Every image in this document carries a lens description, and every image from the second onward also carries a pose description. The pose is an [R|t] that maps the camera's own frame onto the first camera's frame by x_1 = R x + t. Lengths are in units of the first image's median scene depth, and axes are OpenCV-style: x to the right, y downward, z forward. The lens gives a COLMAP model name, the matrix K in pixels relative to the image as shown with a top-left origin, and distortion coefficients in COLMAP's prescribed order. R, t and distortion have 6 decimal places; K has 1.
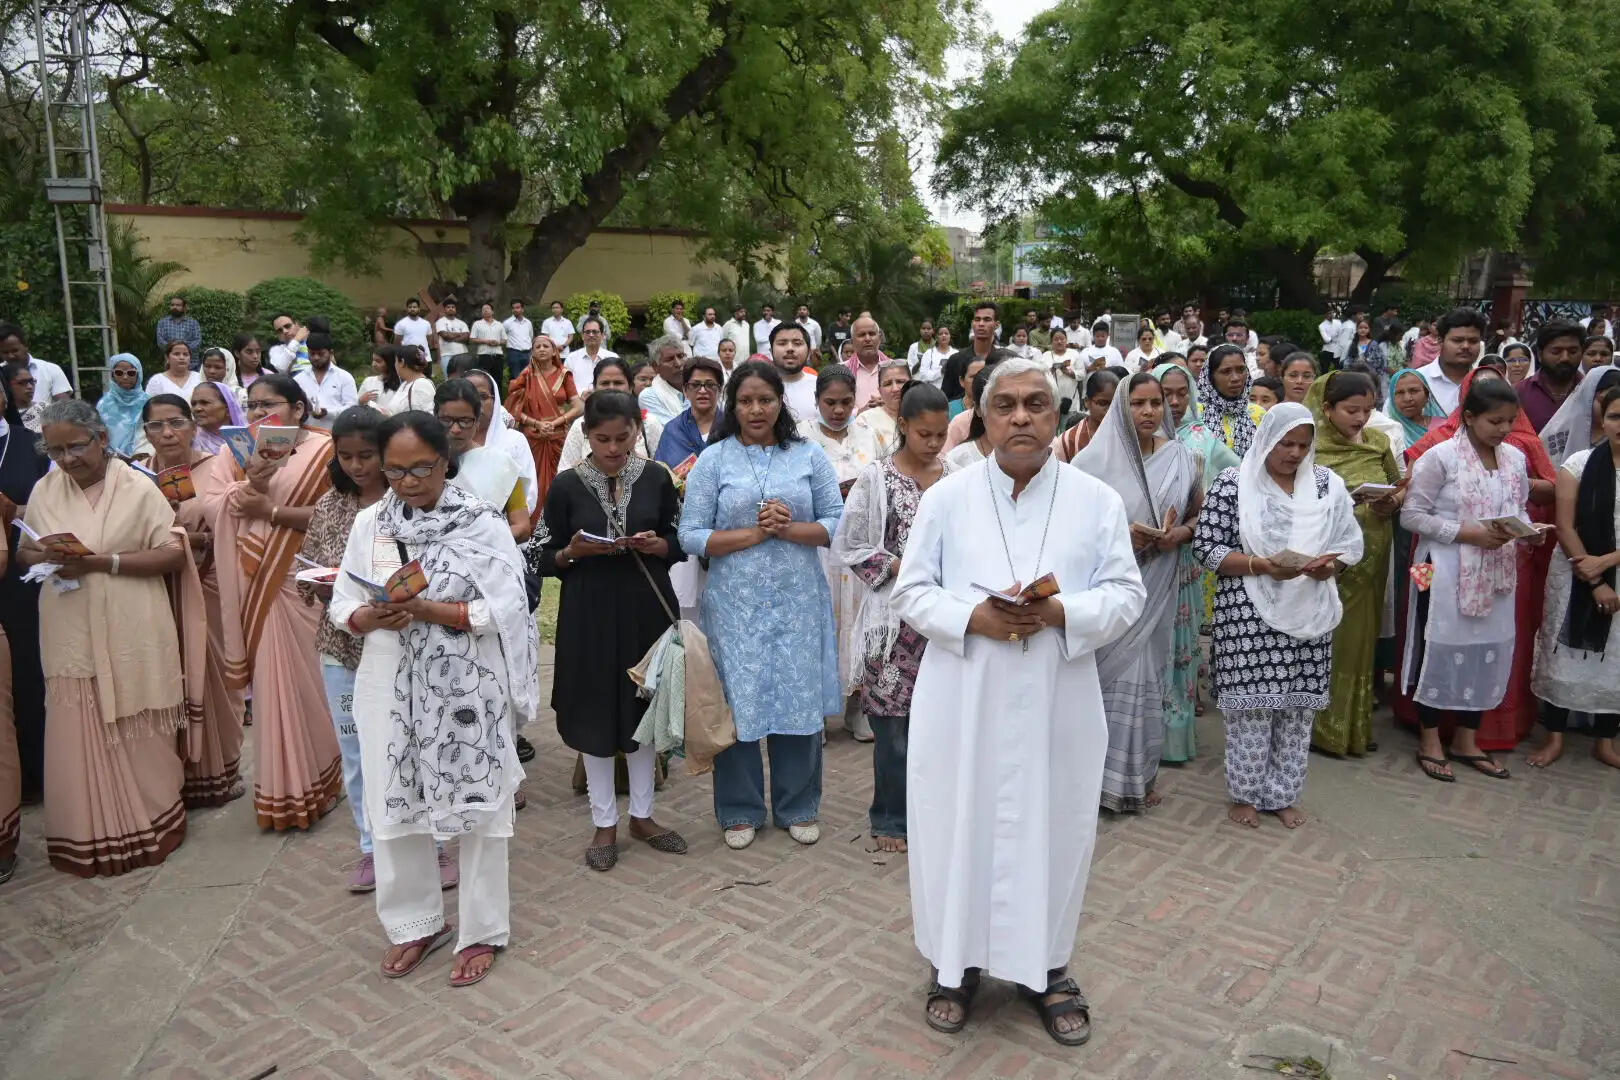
lens RADIAL K [[1271.2, 0, 821.4], [0, 1271.2, 543.2], [0, 0, 1]] dist [0.024660, -0.051403]
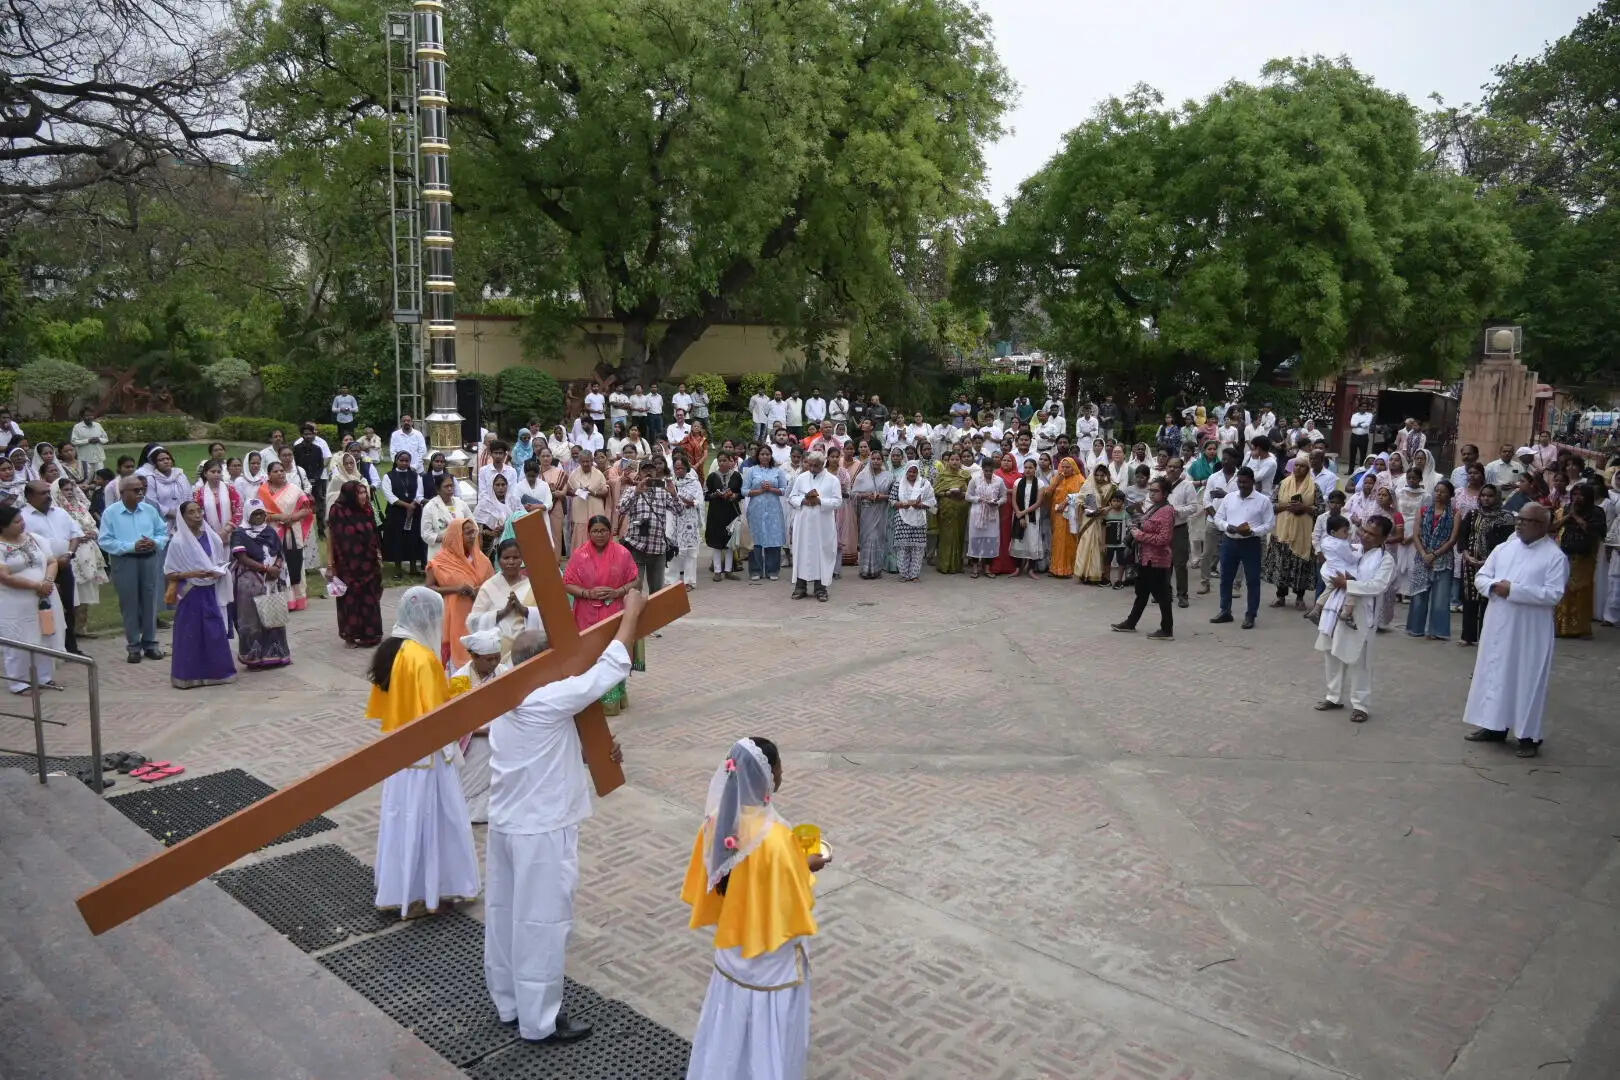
lens RADIAL K [[1271.2, 0, 805.9], [0, 1271.2, 534.0], [0, 0, 1]] dist [0.024660, -0.051403]
pose [[0.996130, 0.034102, -0.081011, 0.071189], [-0.037482, 0.998473, -0.040569, 0.049258], [0.079504, 0.043449, 0.995887, -0.500796]]
